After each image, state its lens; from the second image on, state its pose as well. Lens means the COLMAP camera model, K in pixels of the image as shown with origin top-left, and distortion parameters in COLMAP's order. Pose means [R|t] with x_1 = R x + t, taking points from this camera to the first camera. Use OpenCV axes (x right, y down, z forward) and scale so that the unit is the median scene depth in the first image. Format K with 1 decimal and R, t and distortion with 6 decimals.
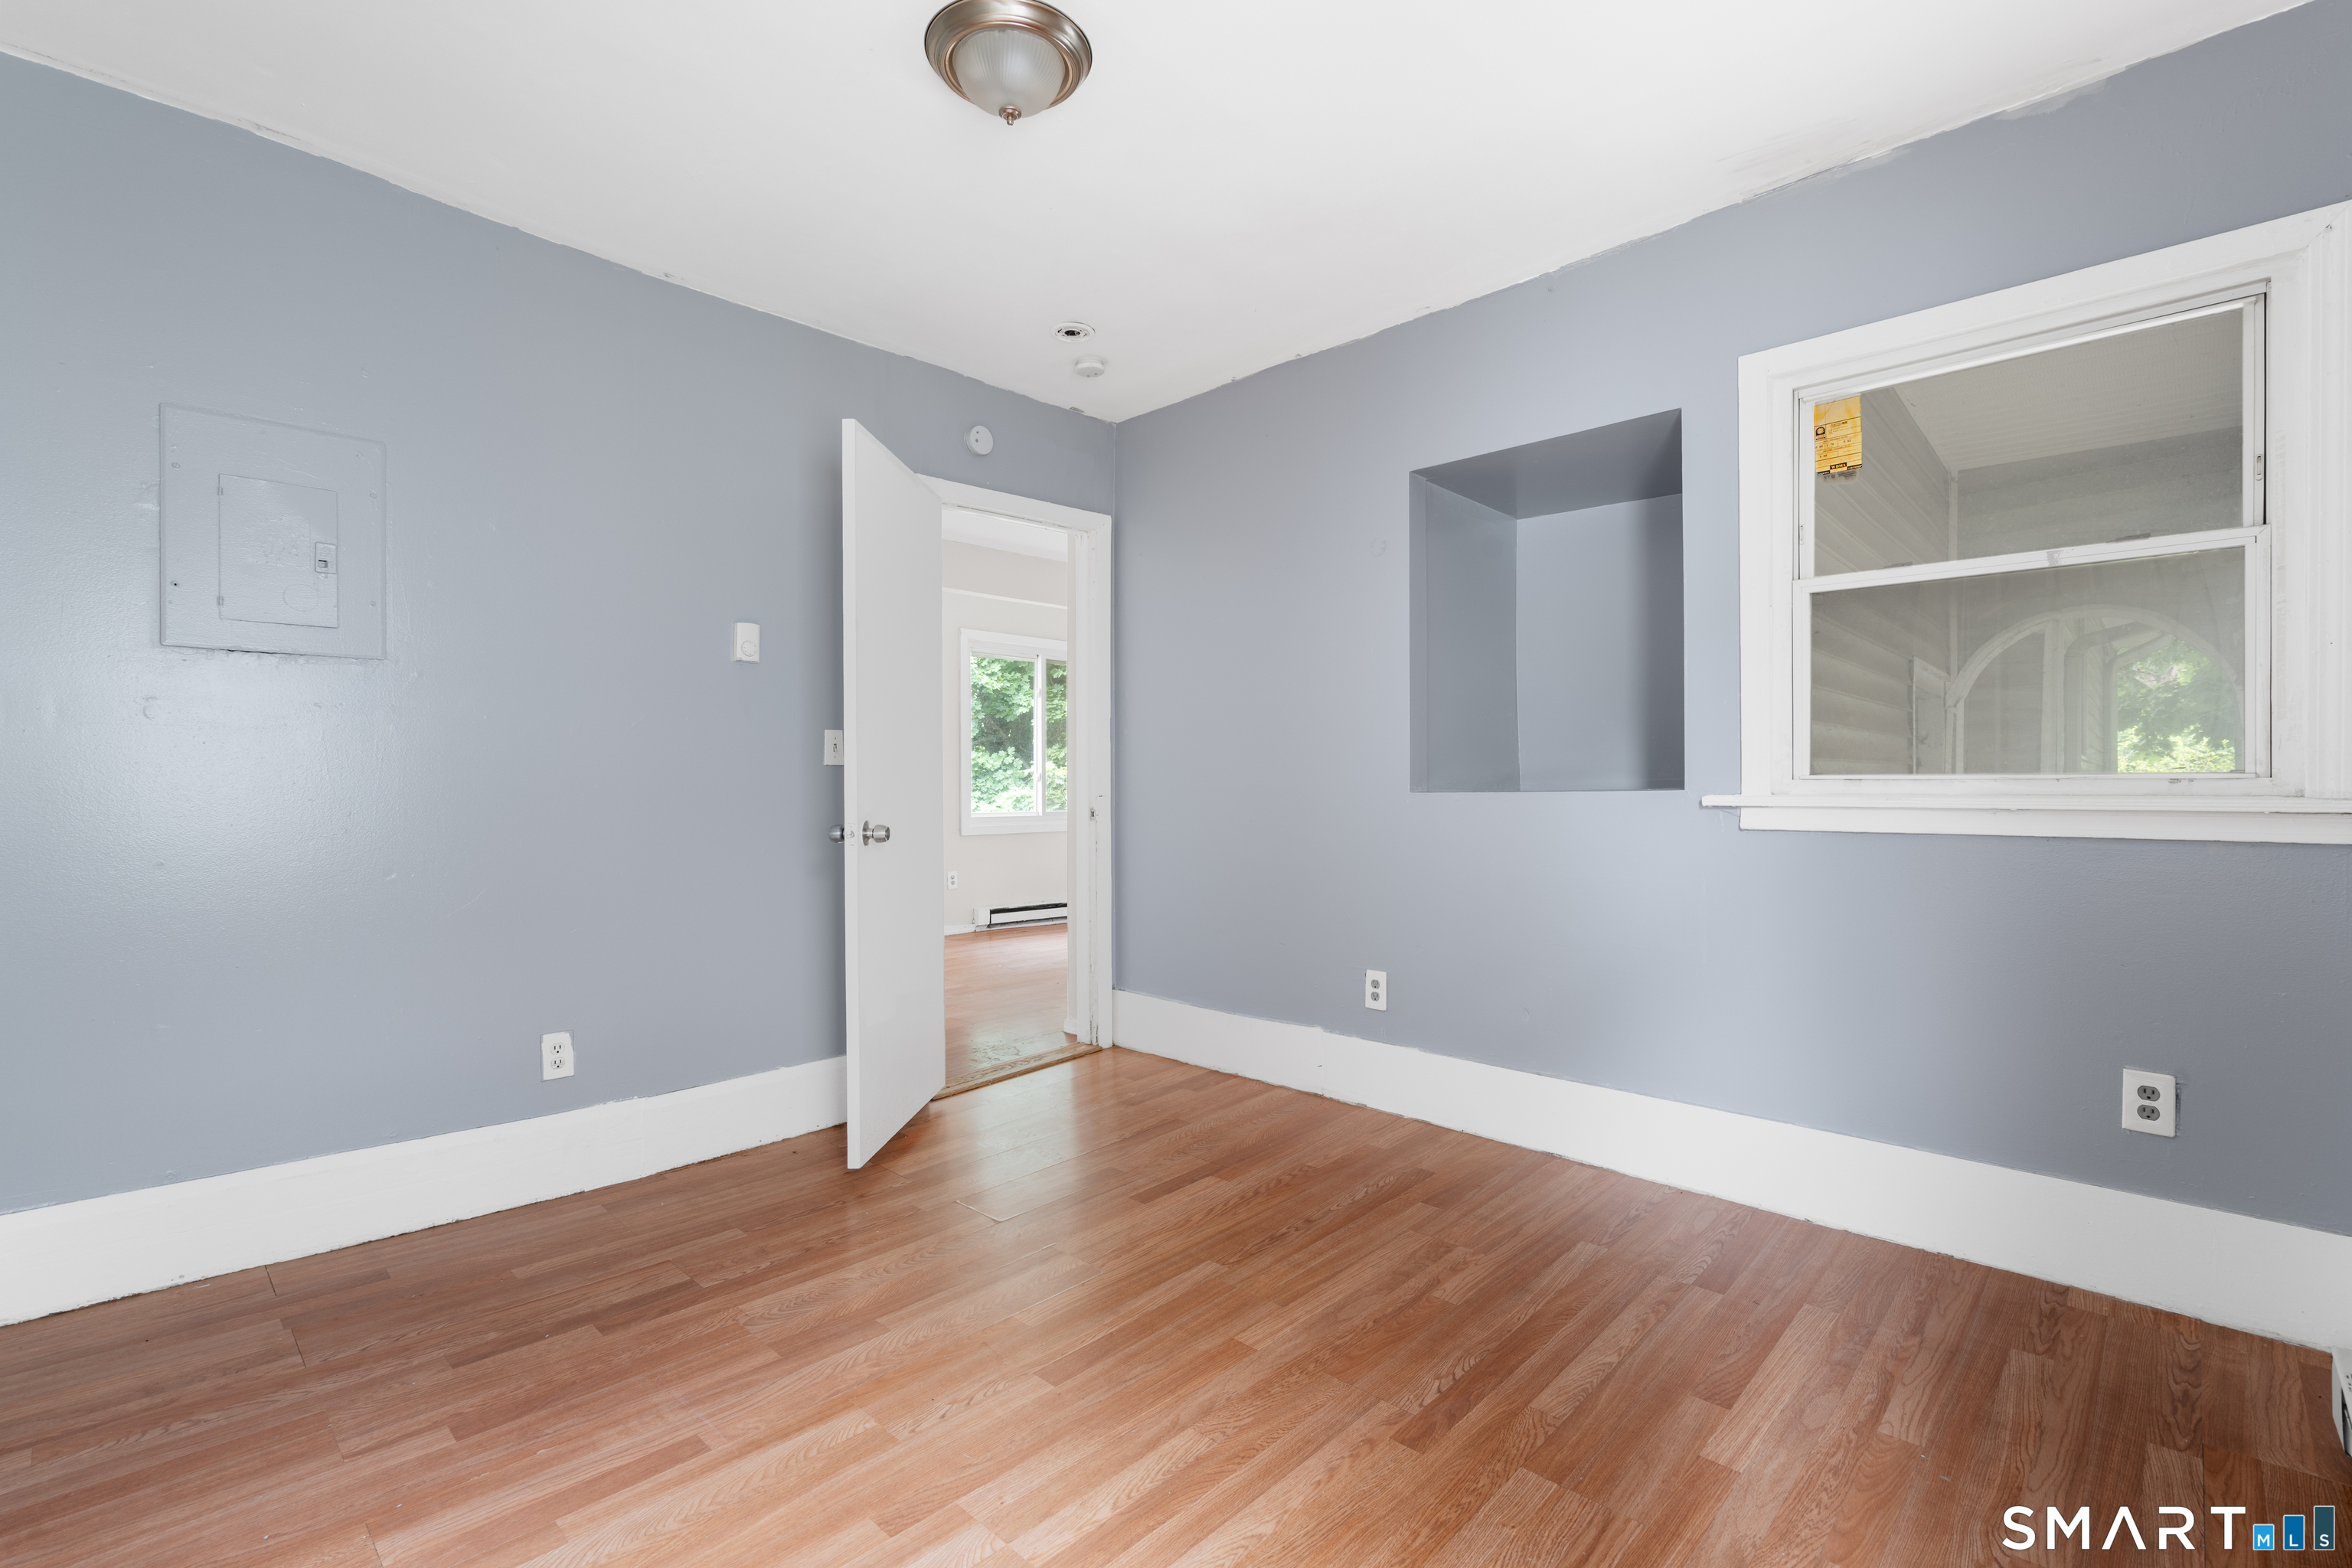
lens RADIAL K [[1055.6, 0, 1177.9], [0, 1055.6, 781.8], [0, 0, 1]] dist [-0.004879, -0.001111]
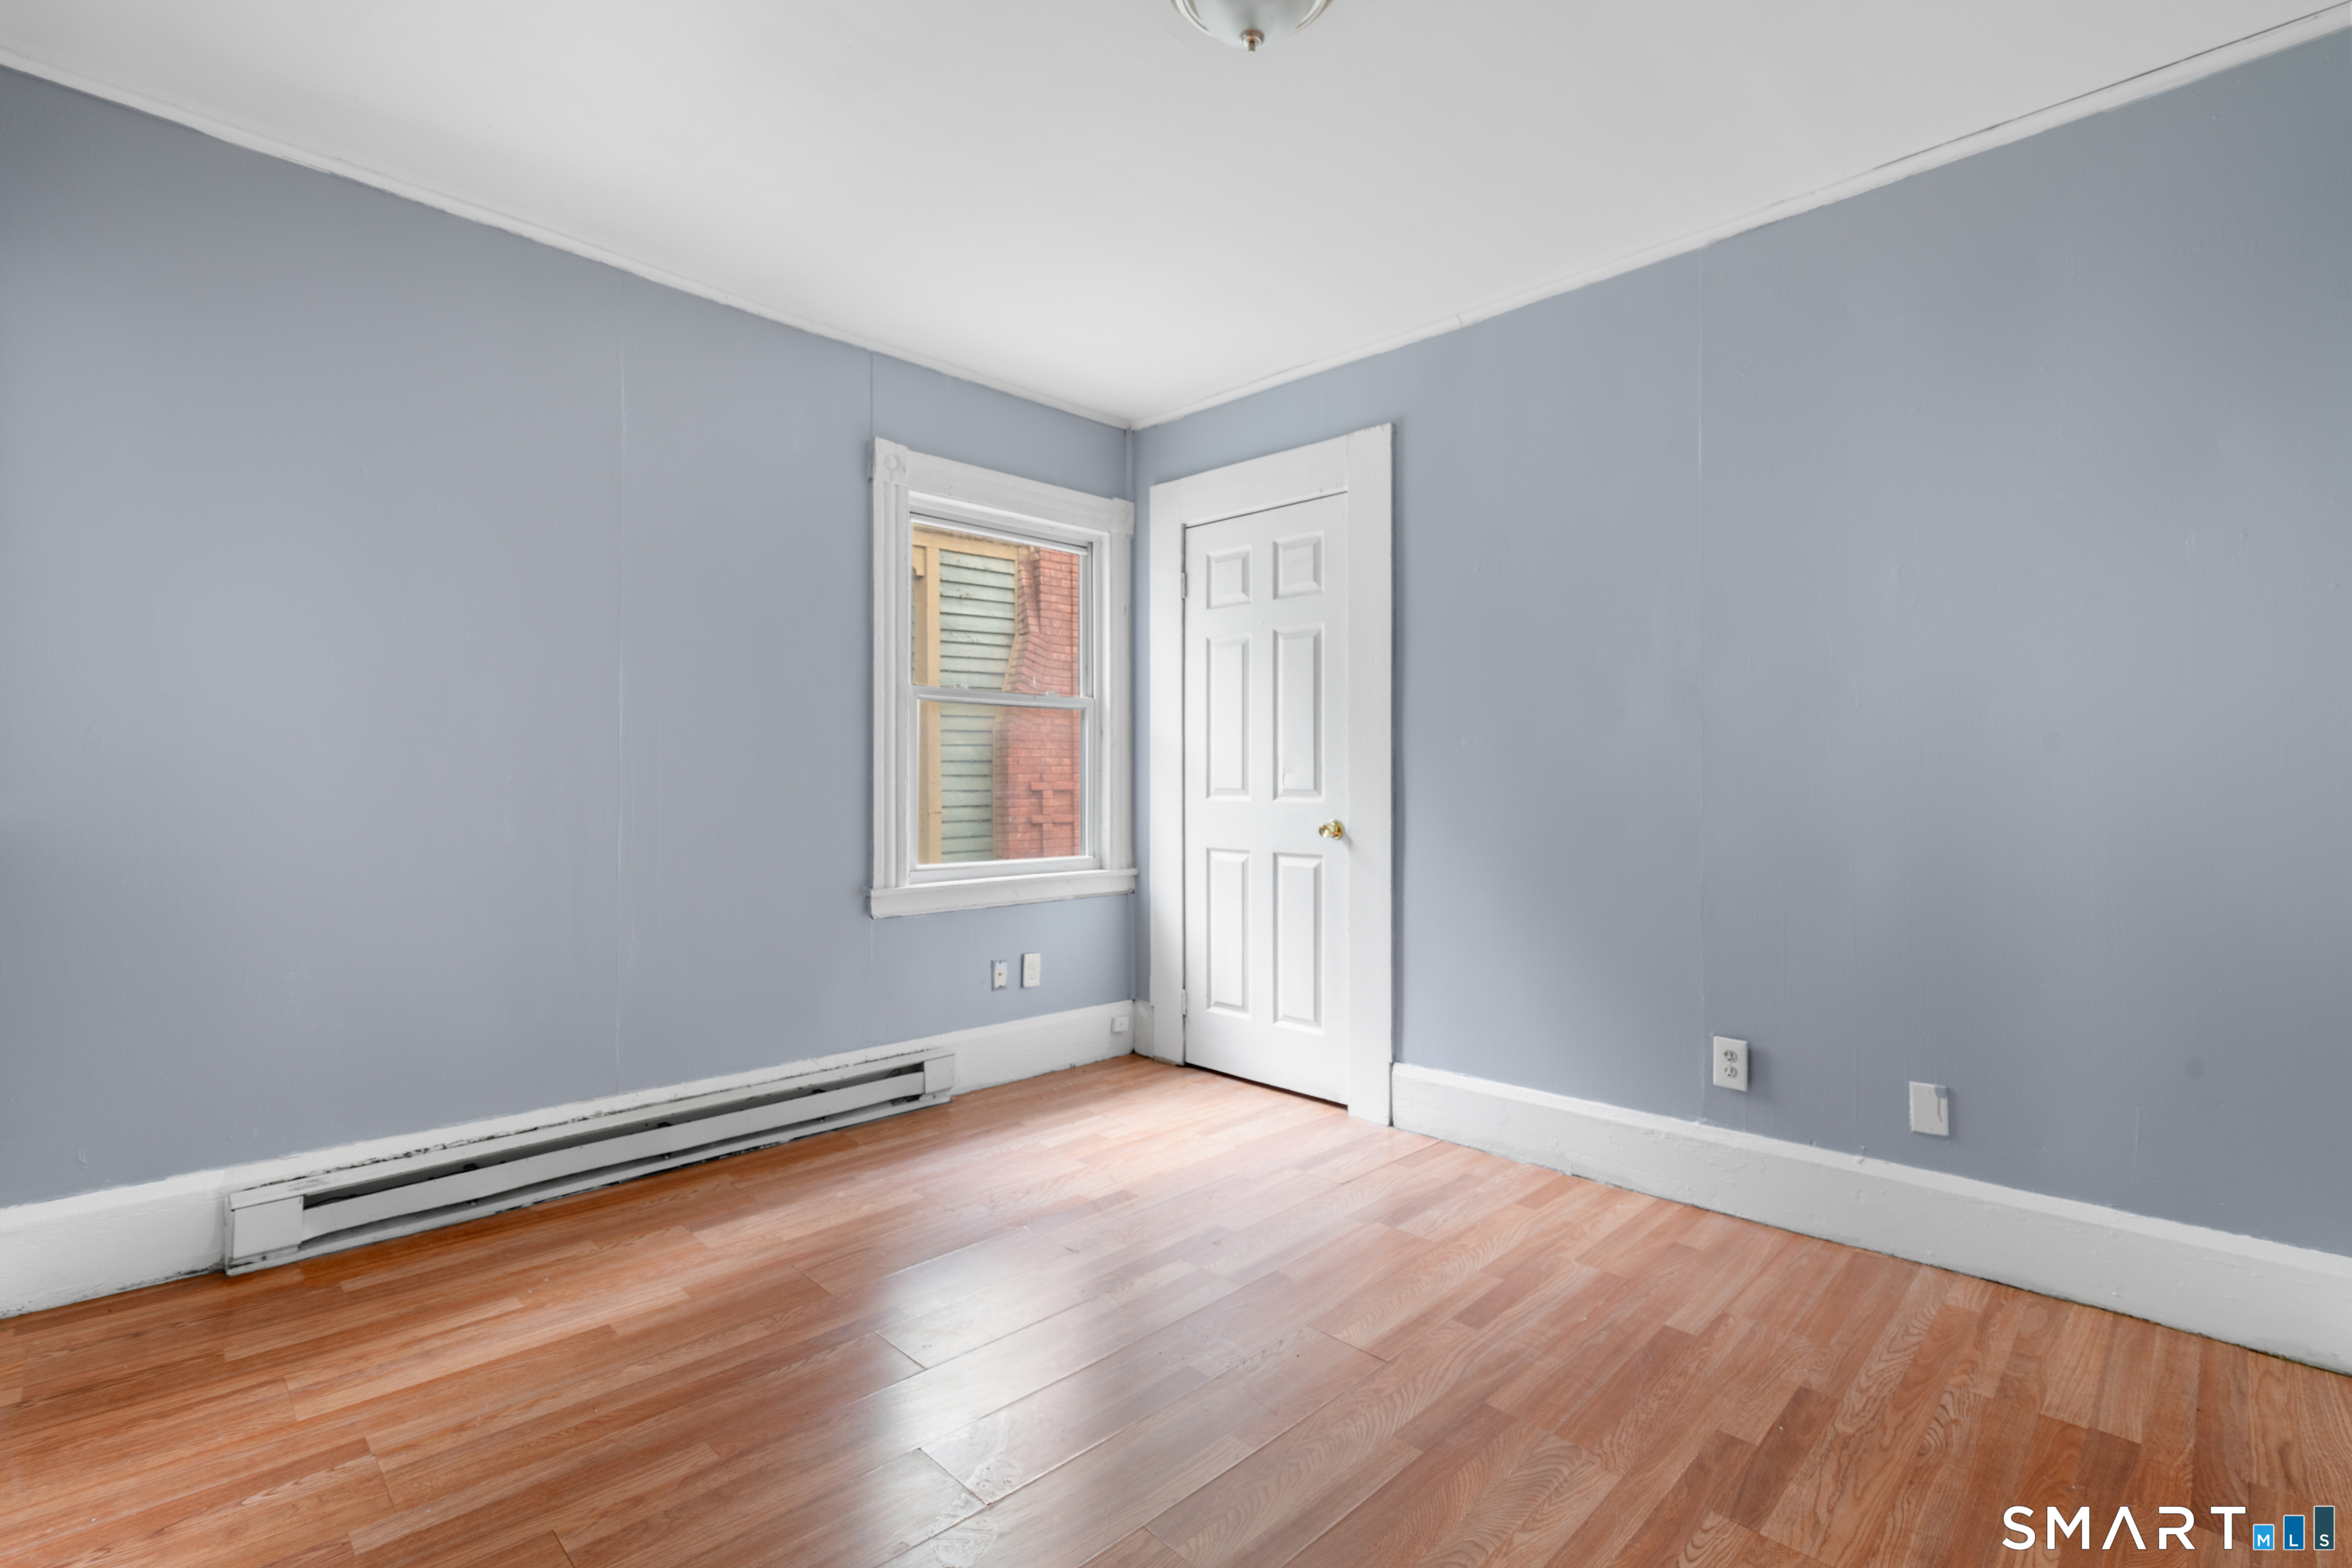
lens RADIAL K [[1055.6, 0, 1173.2], [0, 1055.6, 781.8], [0, 0, 1]] dist [-0.004879, -0.001111]
pose [[-0.999639, -0.001661, 0.026818, -0.126281], [-0.001494, 0.999979, 0.006240, -0.014601], [-0.026828, 0.006197, -0.999621, 2.004404]]
